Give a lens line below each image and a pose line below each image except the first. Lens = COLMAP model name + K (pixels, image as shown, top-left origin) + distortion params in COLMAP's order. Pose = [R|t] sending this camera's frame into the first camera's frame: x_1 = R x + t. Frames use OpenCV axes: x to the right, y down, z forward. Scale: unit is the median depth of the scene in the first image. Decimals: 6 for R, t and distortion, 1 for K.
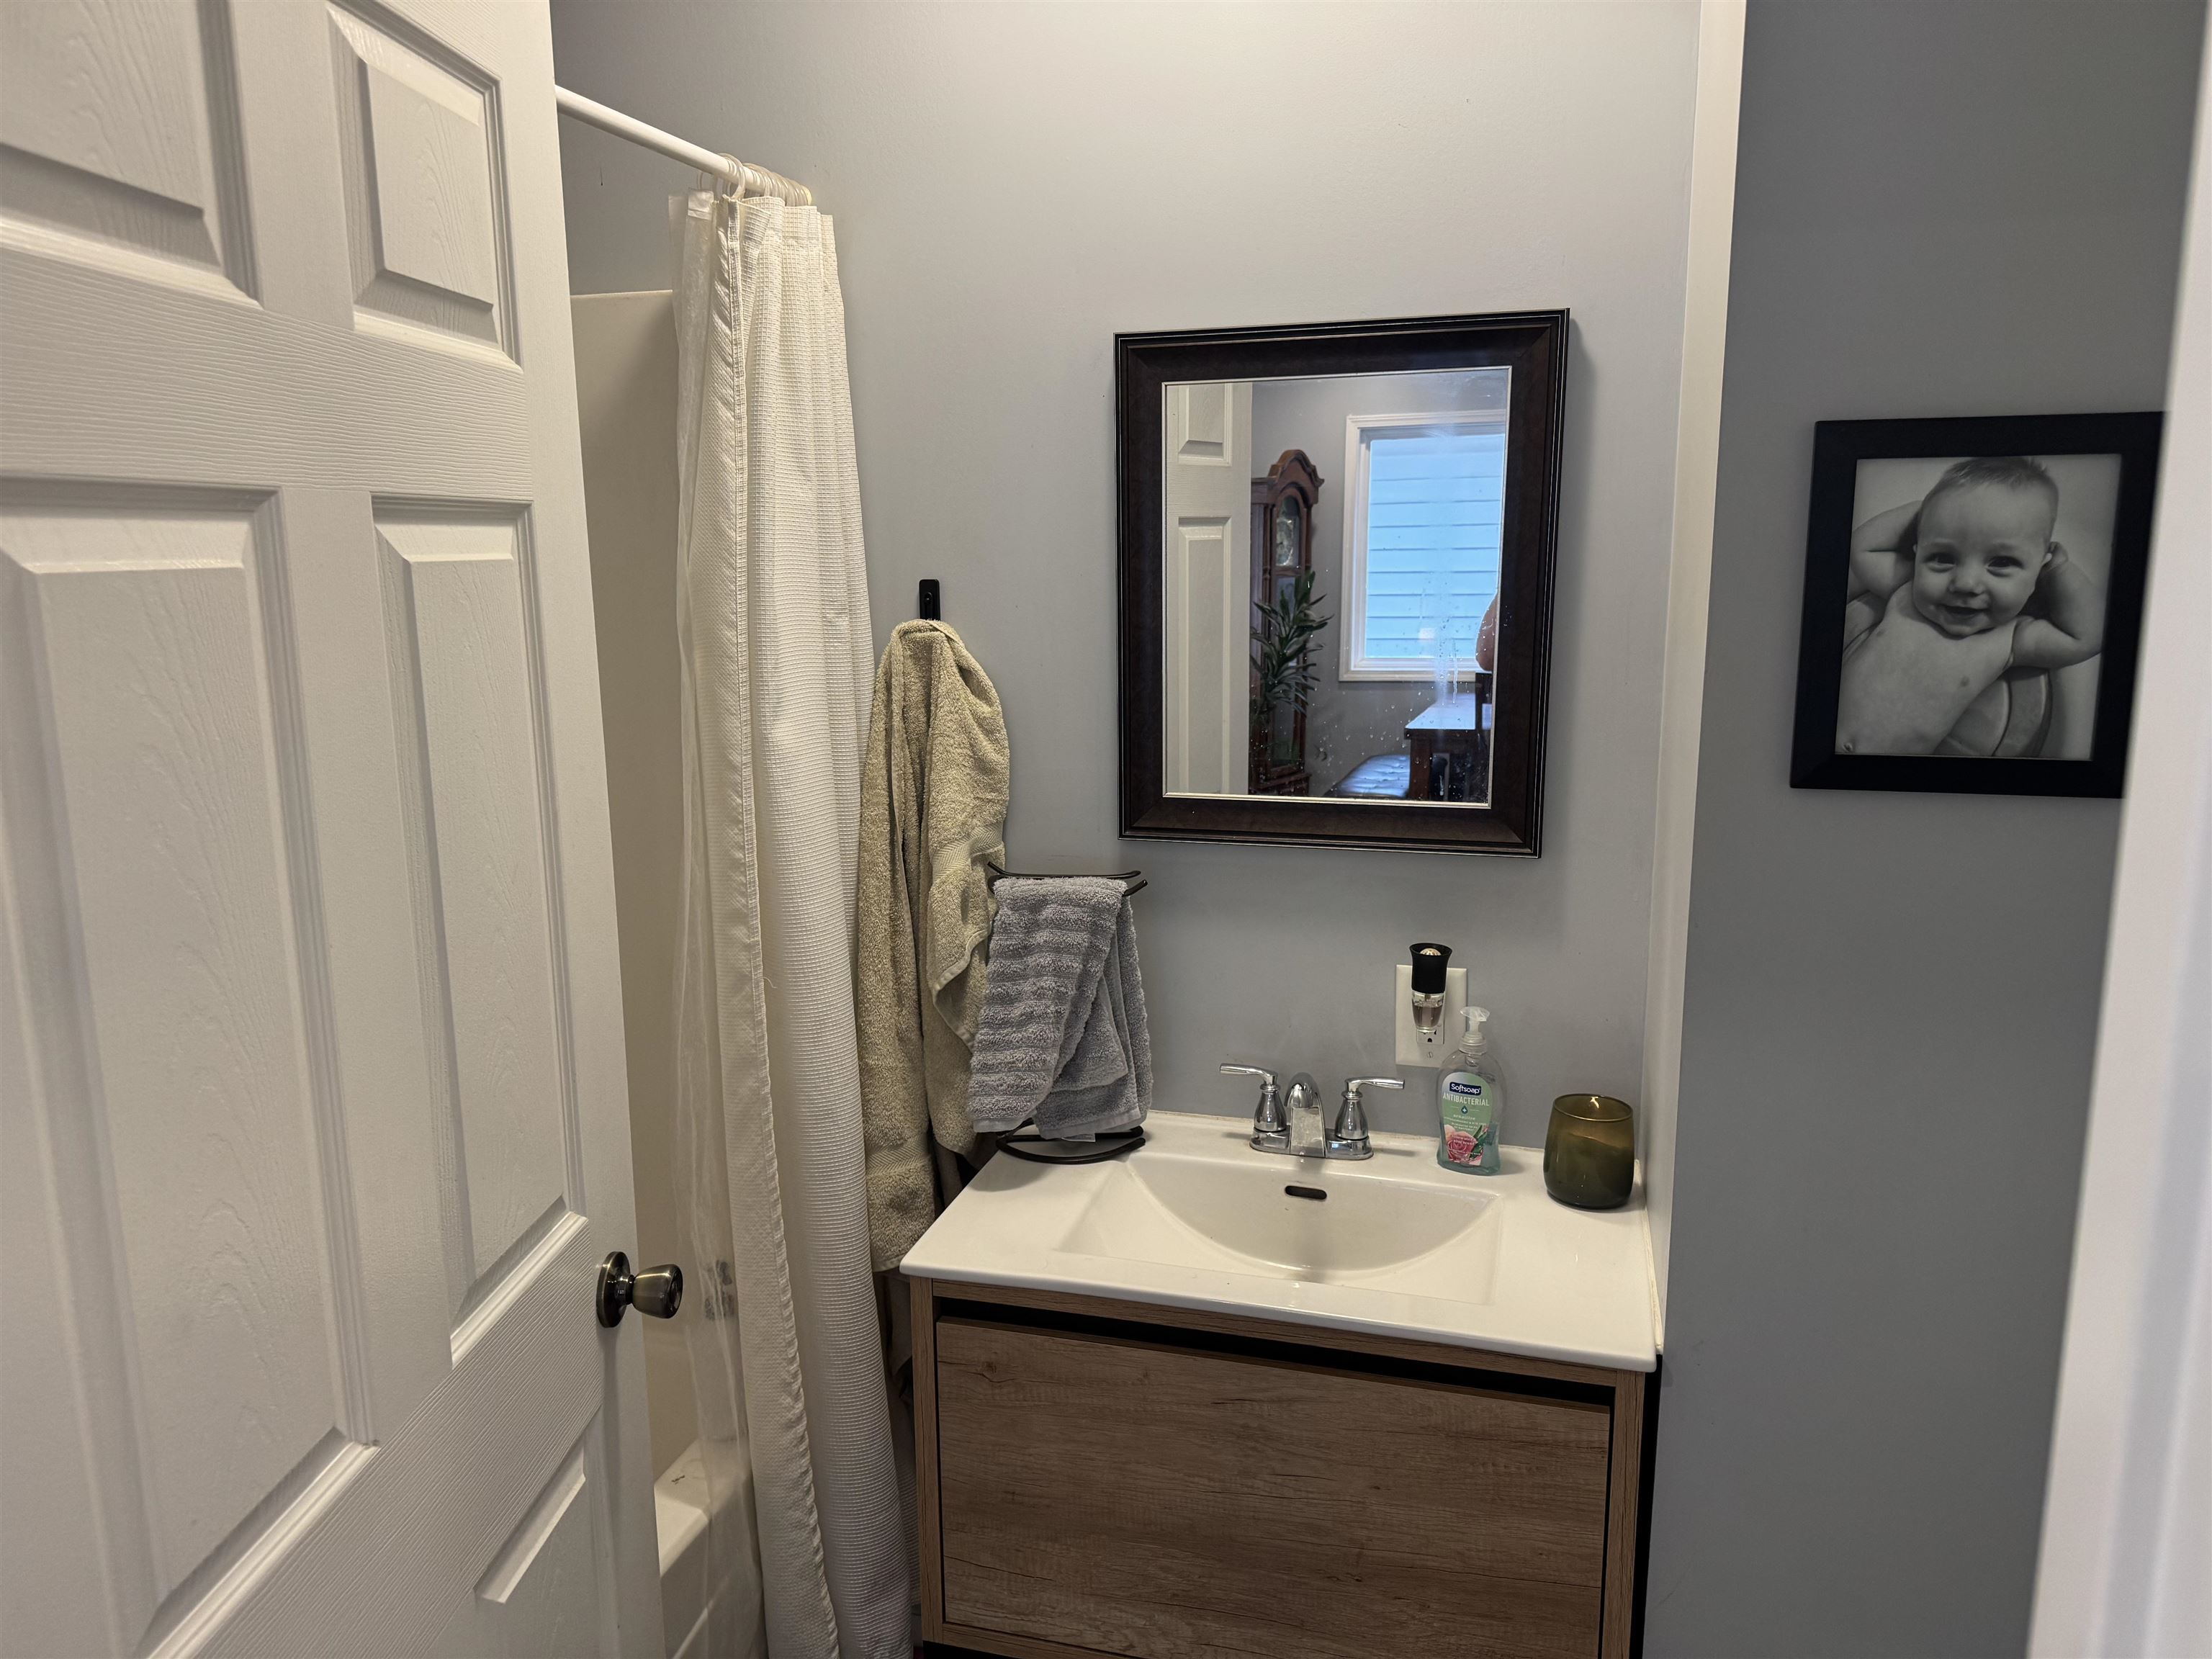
lens RADIAL K [[1529.3, 0, 1110.2], [0, 1529.3, 814.1], [0, 0, 1]] dist [0.112419, -0.234536]
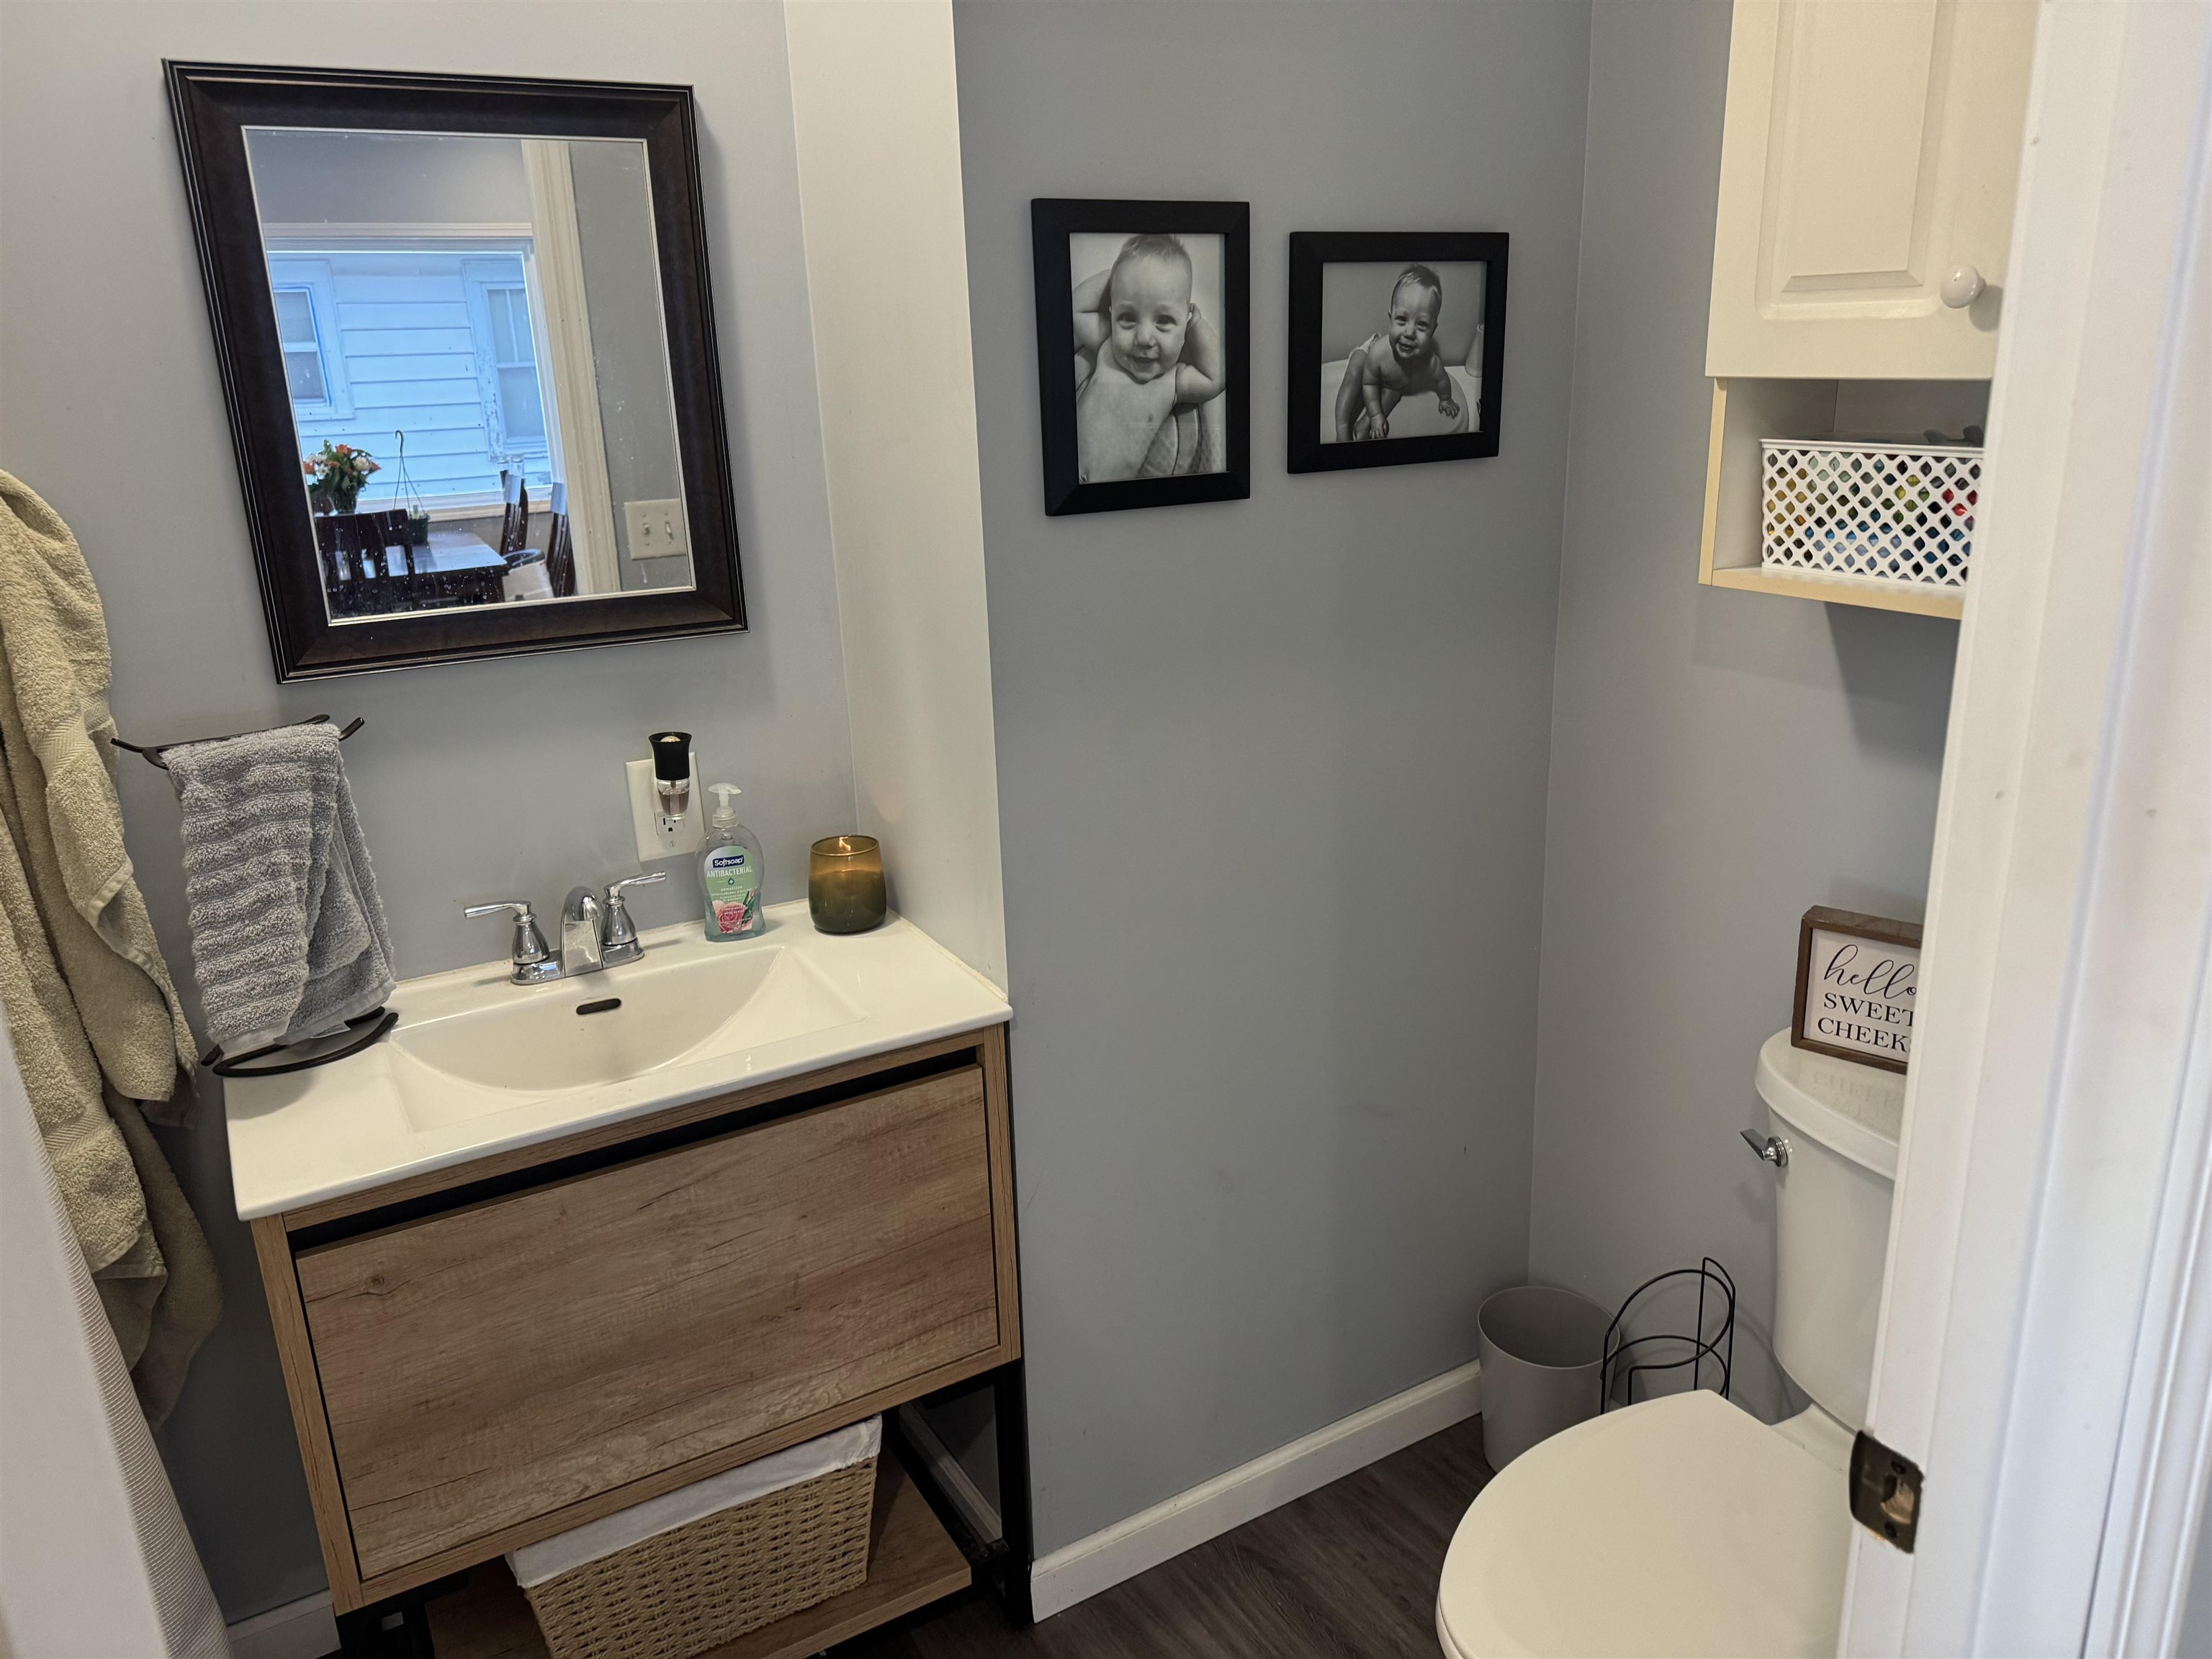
lens RADIAL K [[1571.2, 0, 1106.0], [0, 1571.2, 829.5], [0, 0, 1]] dist [0.097672, -0.155548]
pose [[0.688836, -0.221337, 0.690301, -0.326725], [0.148358, 0.975135, 0.164623, 0.019006], [-0.709574, -0.010986, 0.704545, 0.066915]]
